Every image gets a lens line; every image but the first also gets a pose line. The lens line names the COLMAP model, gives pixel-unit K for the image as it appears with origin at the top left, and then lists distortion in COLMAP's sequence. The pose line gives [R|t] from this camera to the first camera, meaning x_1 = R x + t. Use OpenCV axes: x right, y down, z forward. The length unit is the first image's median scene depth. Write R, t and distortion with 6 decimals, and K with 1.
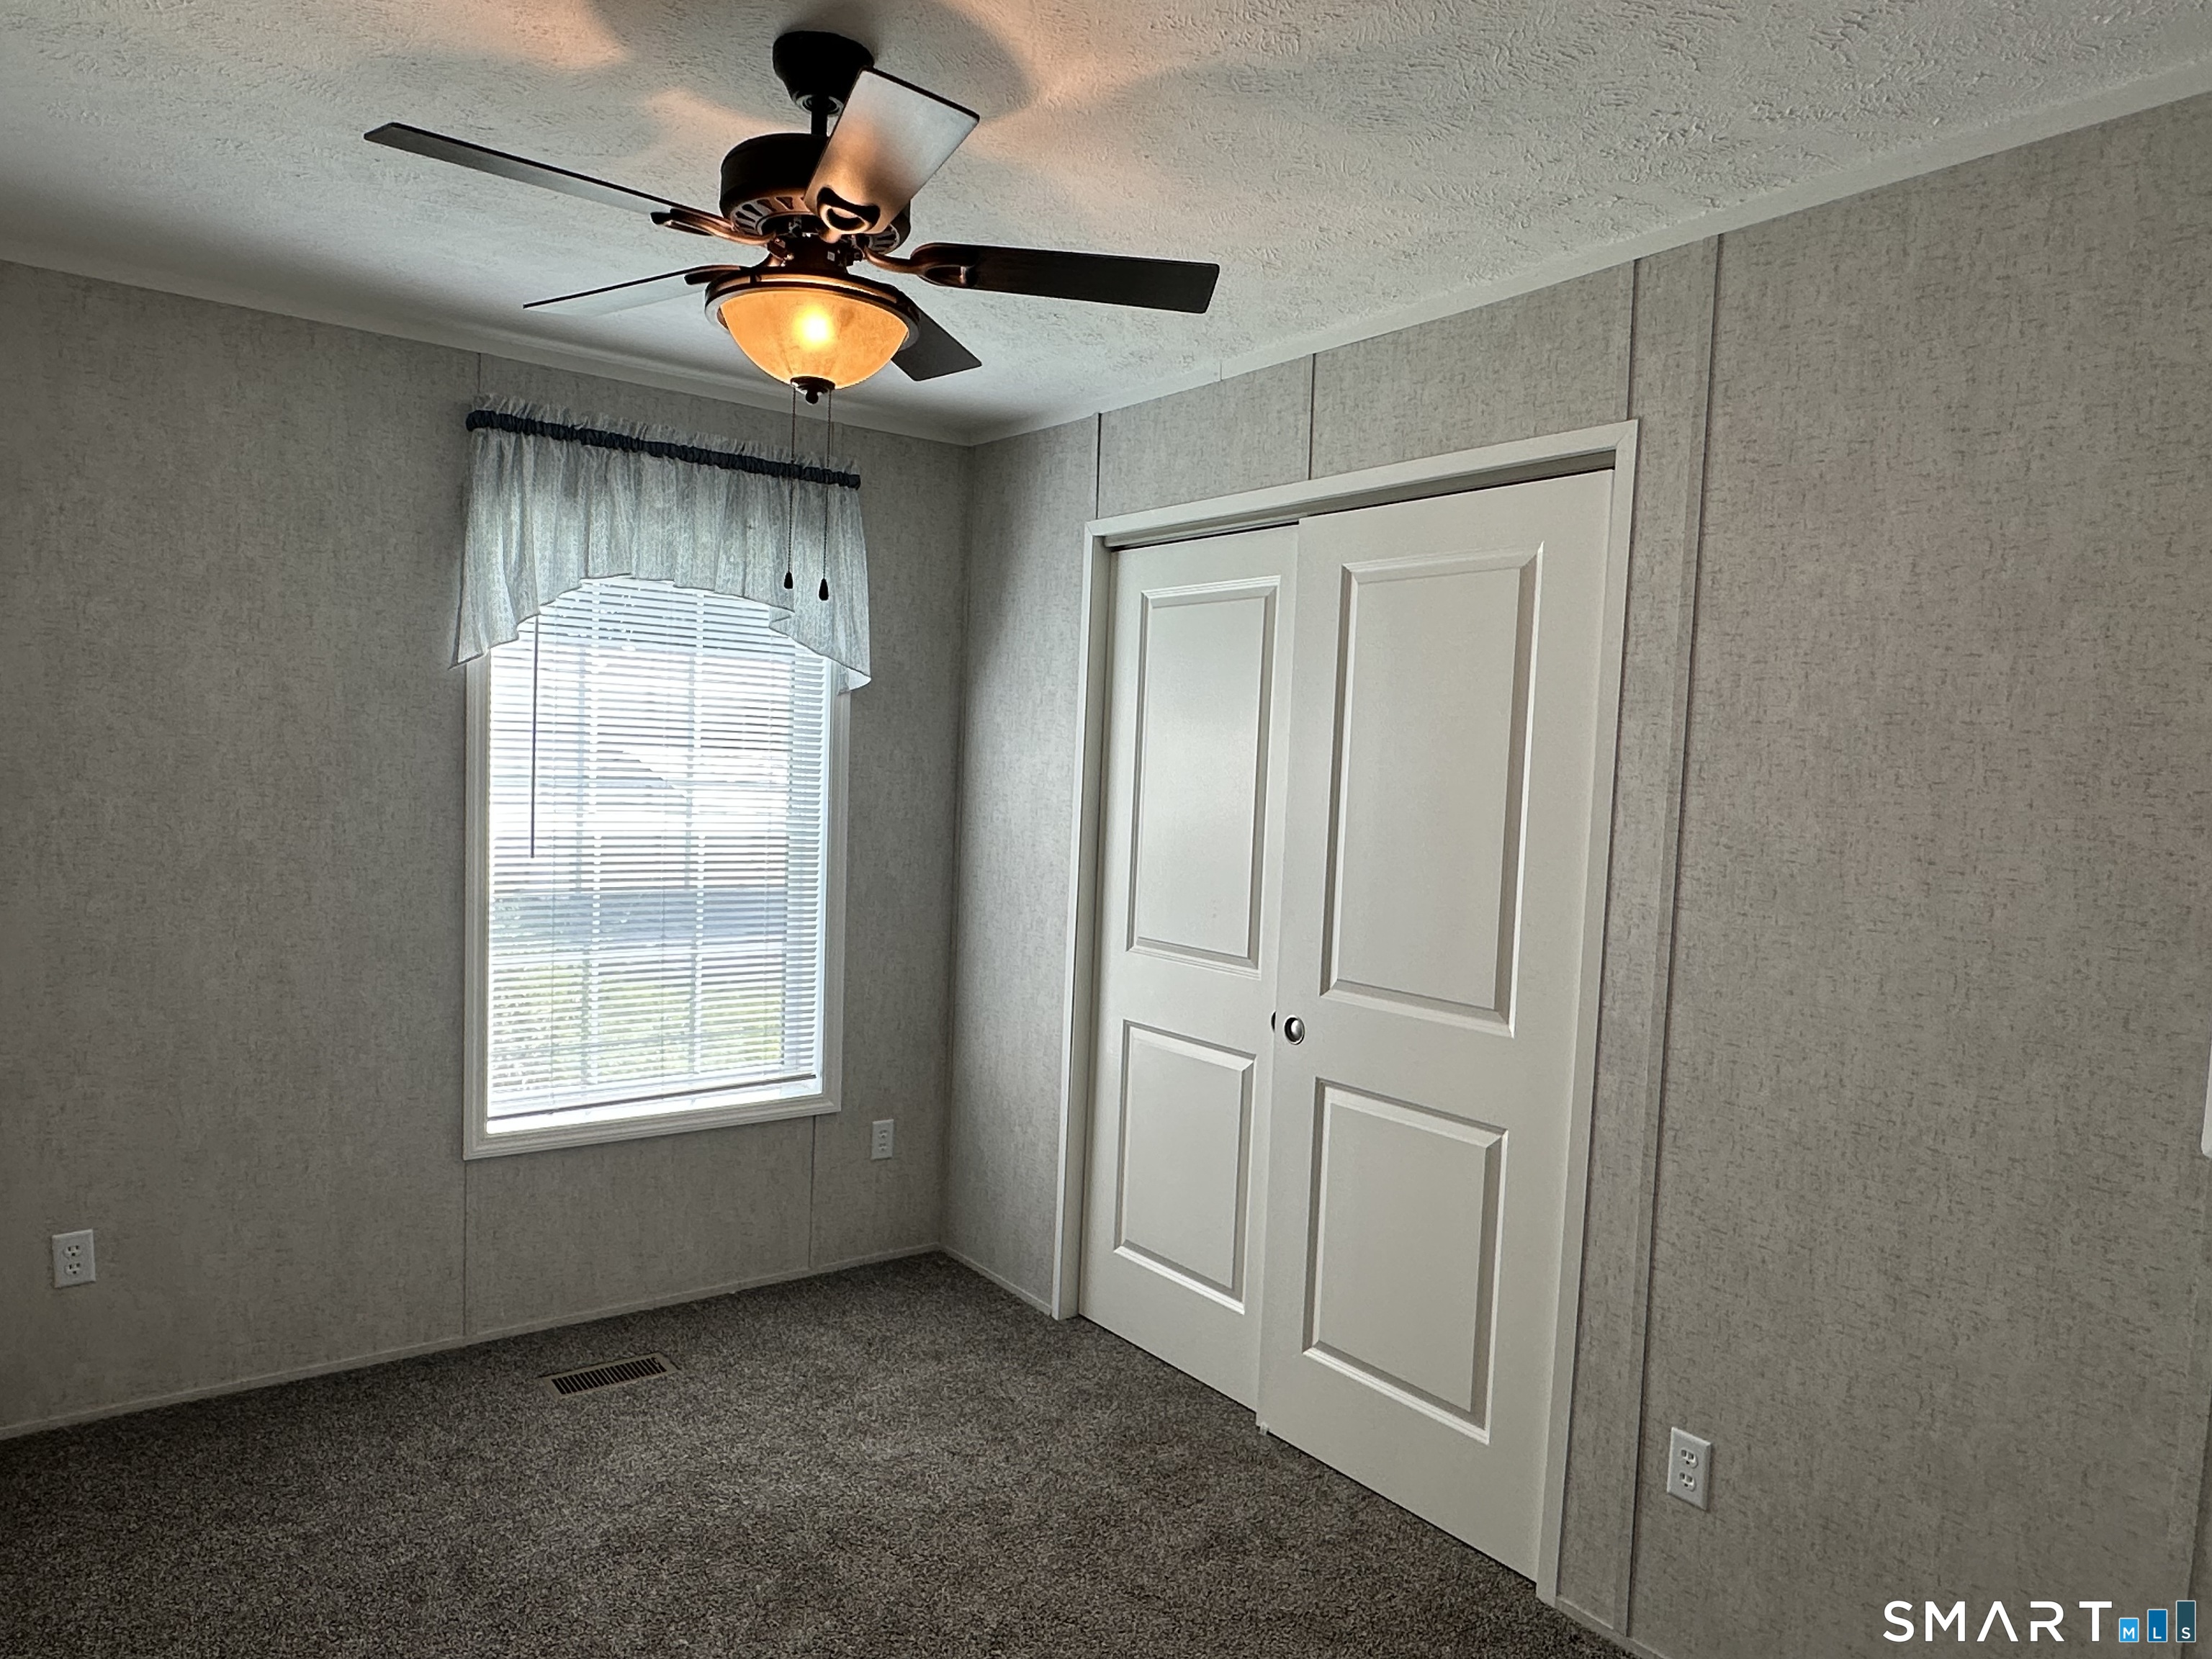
lens RADIAL K [[1406.1, 0, 1100.6], [0, 1406.1, 838.3], [0, 0, 1]] dist [-0.014254, 0.004748]
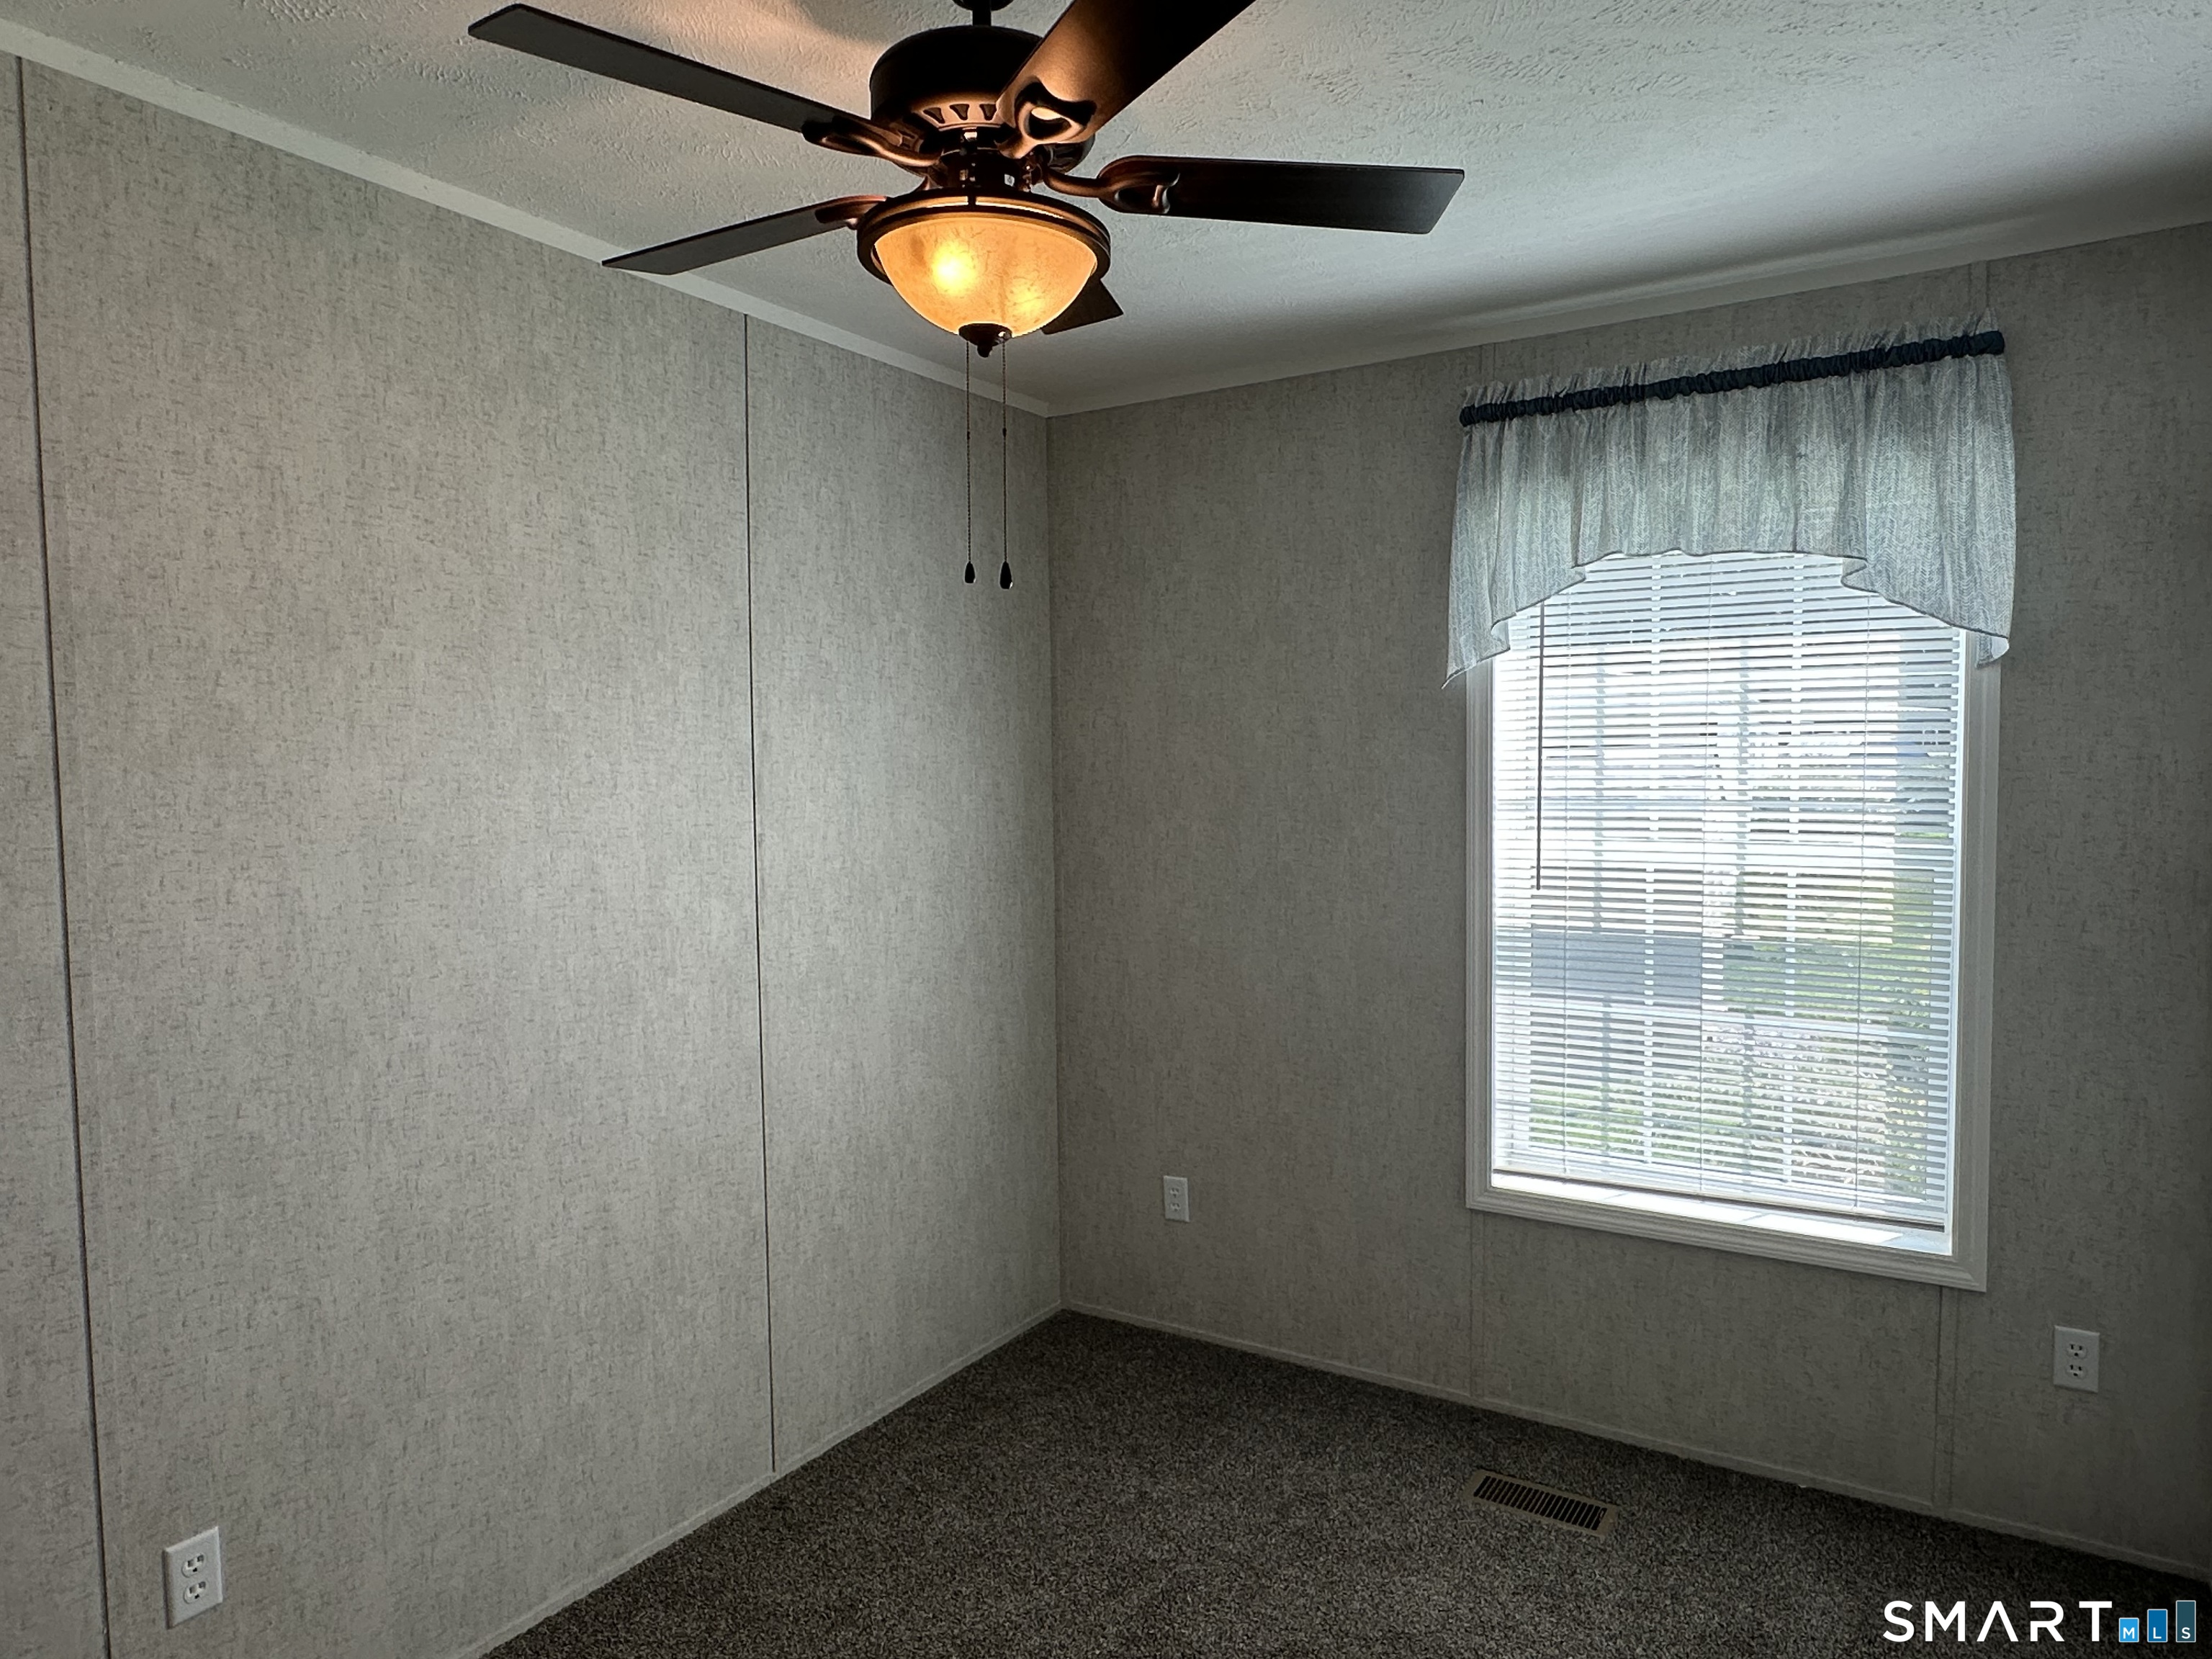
lens RADIAL K [[1406.1, 0, 1108.6], [0, 1406.1, 840.7], [0, 0, 1]] dist [-0.014254, 0.004748]
pose [[0.345257, 0.012966, -0.938419, 0.337810], [-0.023736, 0.999705, 0.005080, -0.015320], [0.938208, 0.020520, 0.345463, 0.435537]]
